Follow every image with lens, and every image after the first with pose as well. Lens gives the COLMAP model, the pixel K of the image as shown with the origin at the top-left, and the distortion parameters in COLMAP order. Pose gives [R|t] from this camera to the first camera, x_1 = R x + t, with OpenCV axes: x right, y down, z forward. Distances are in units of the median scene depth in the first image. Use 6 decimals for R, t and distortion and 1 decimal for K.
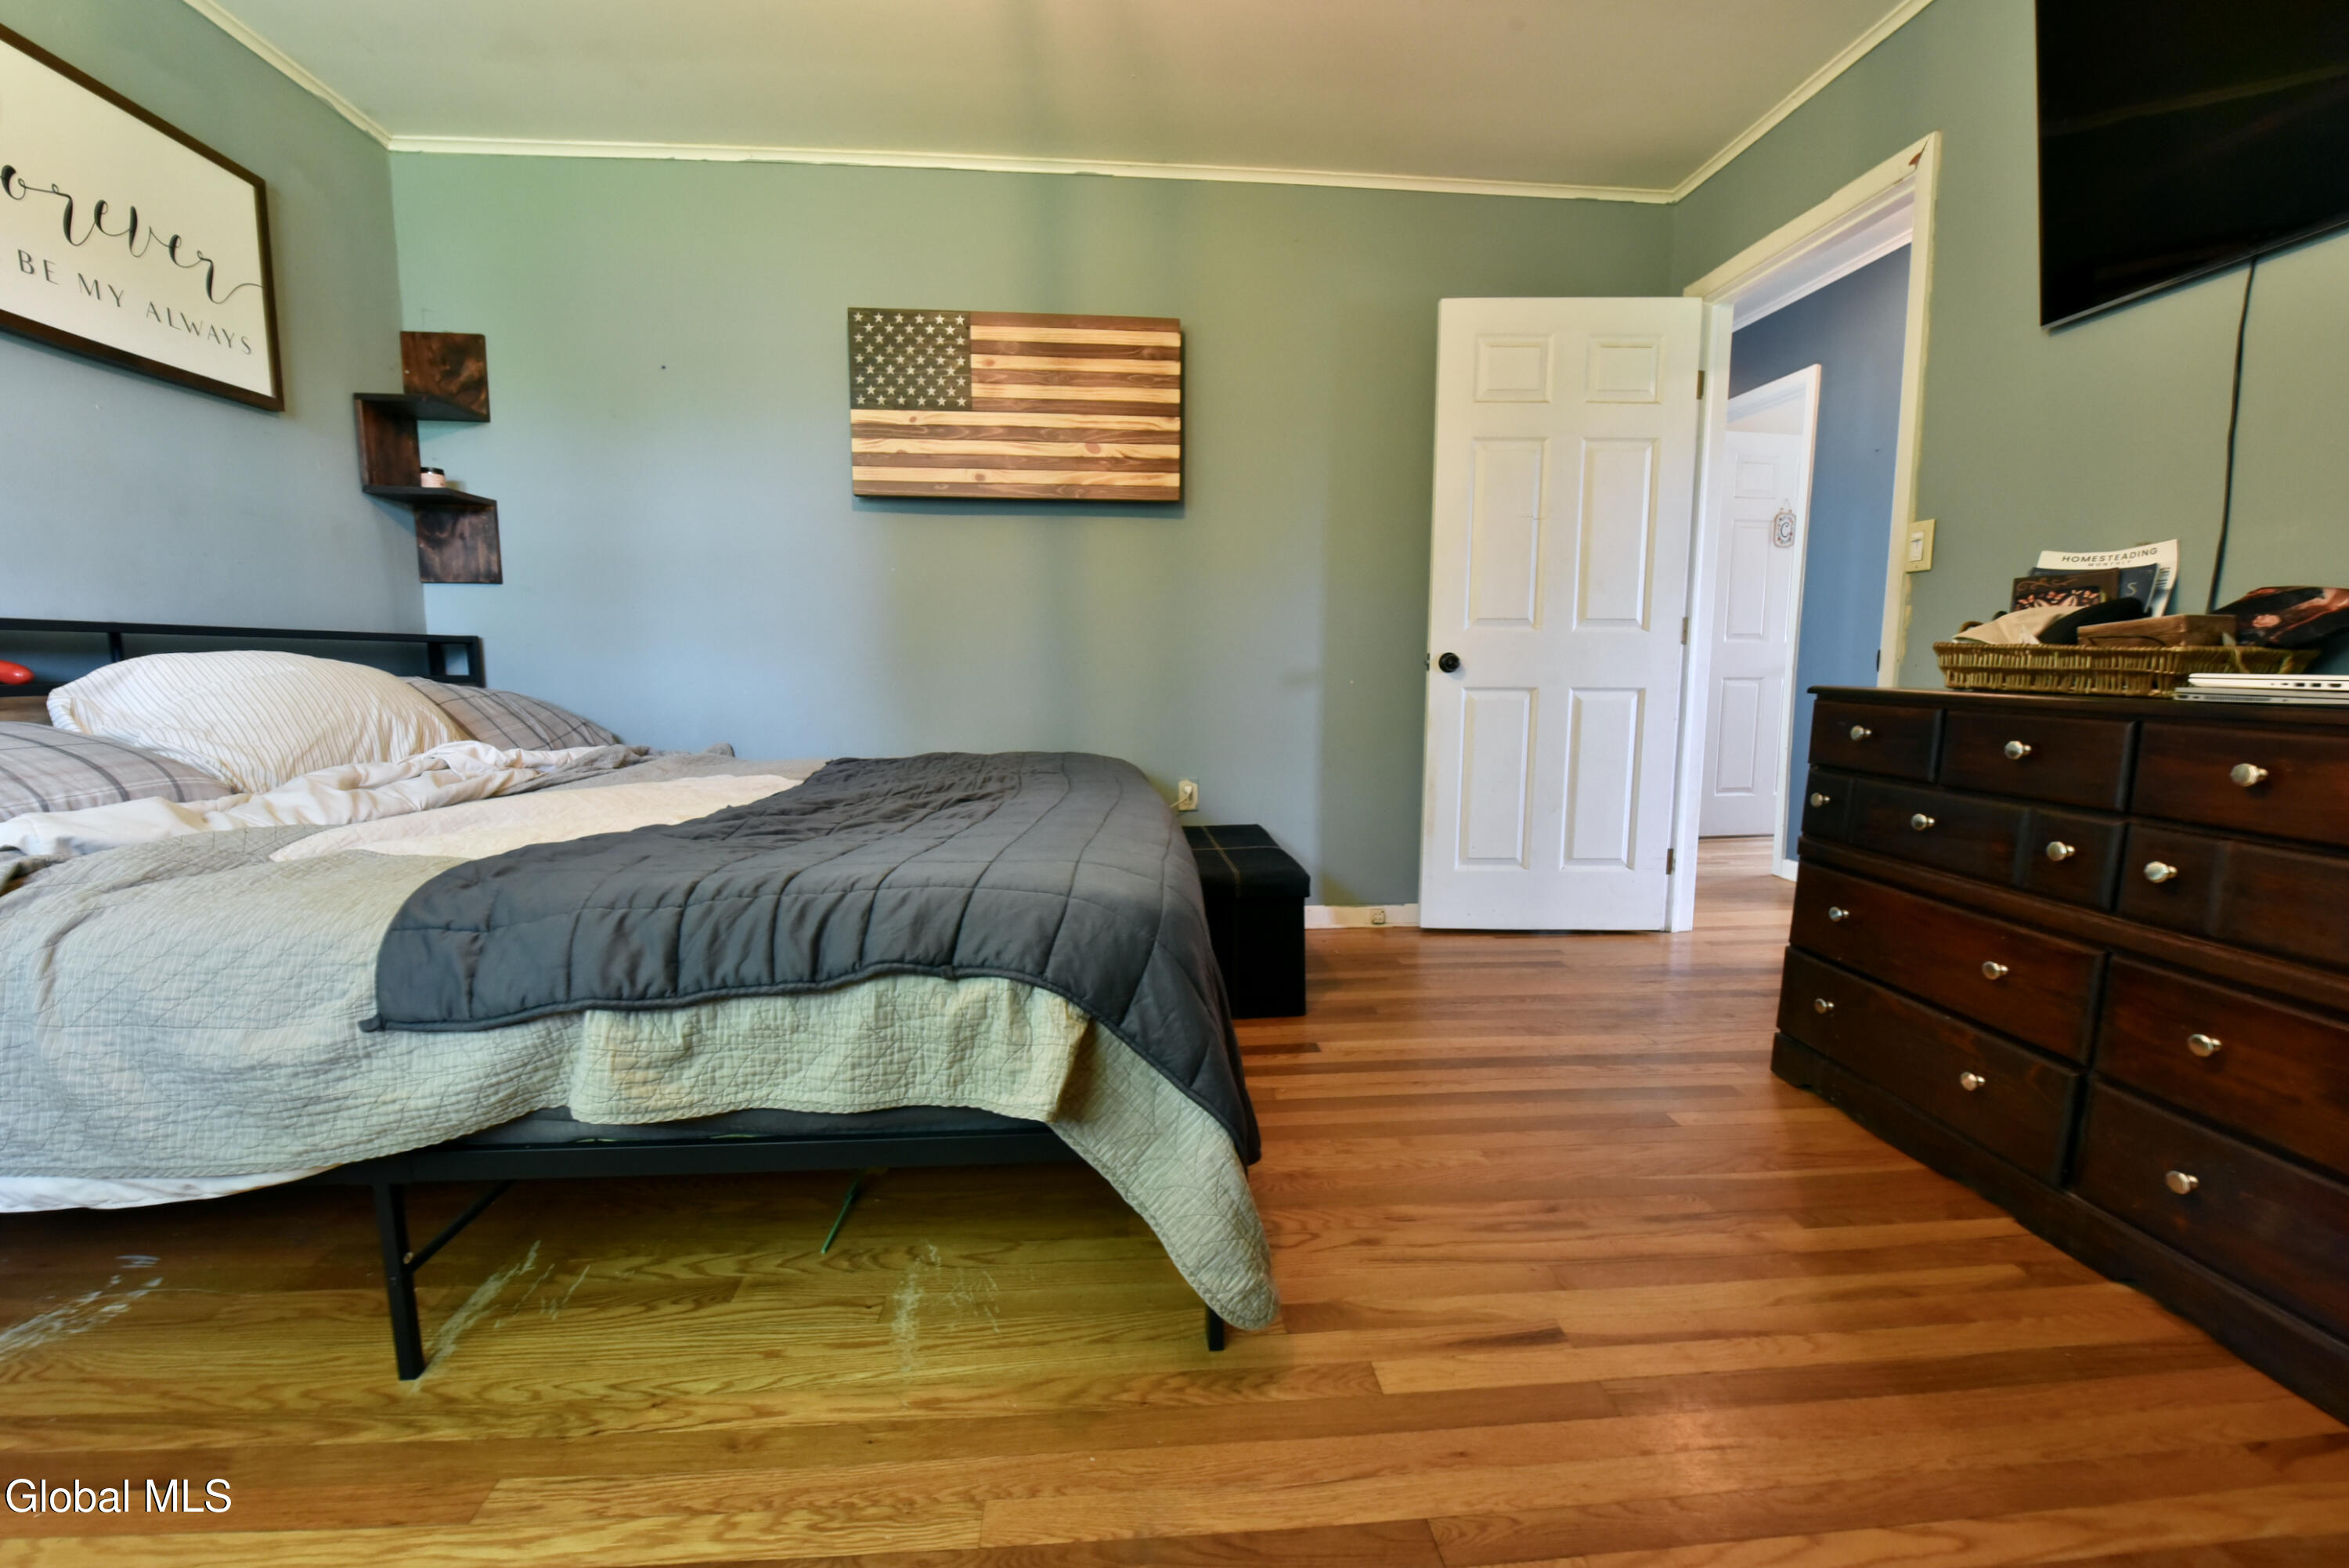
lens RADIAL K [[947.8, 0, 1168.3], [0, 947.8, 790.1], [0, 0, 1]] dist [-0.017640, -0.000954]
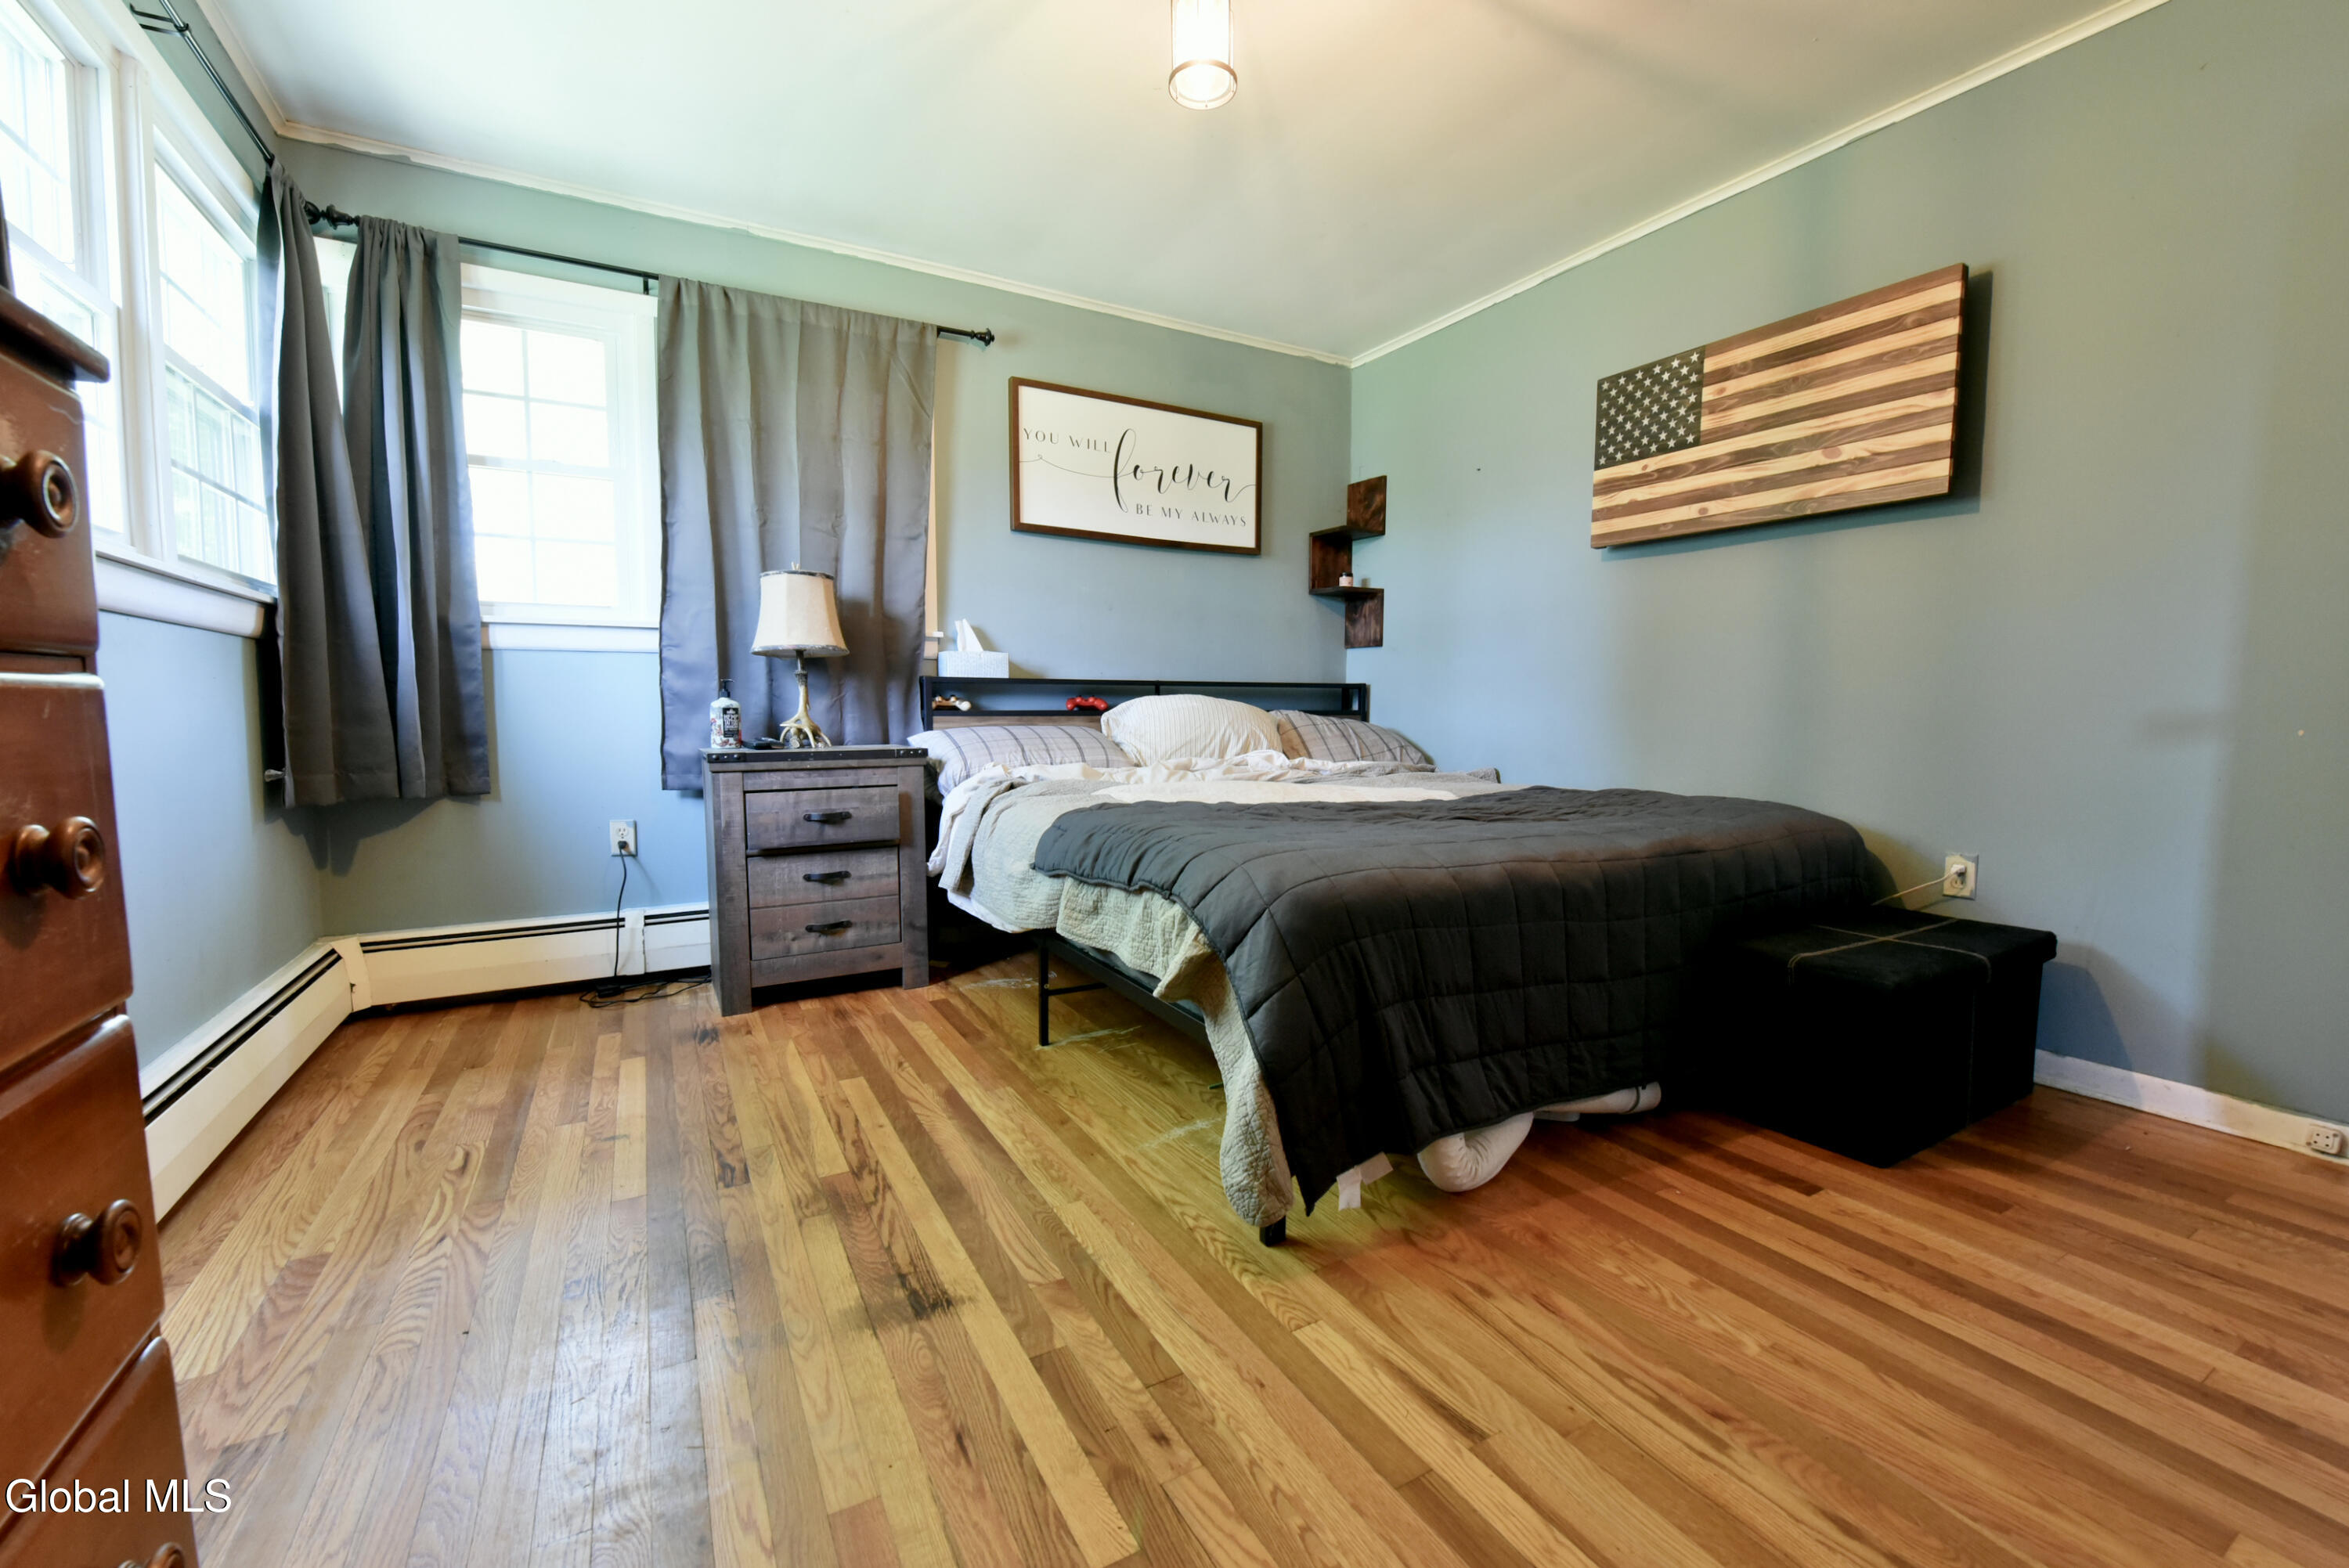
lens RADIAL K [[947.8, 0, 1168.3], [0, 947.8, 790.1], [0, 0, 1]] dist [-0.017640, -0.000954]
pose [[0.412965, 0.080640, -0.907170, 0.481498], [-0.122375, 0.991953, 0.032468, -0.012729], [0.902488, 0.097607, 0.419510, 0.133723]]
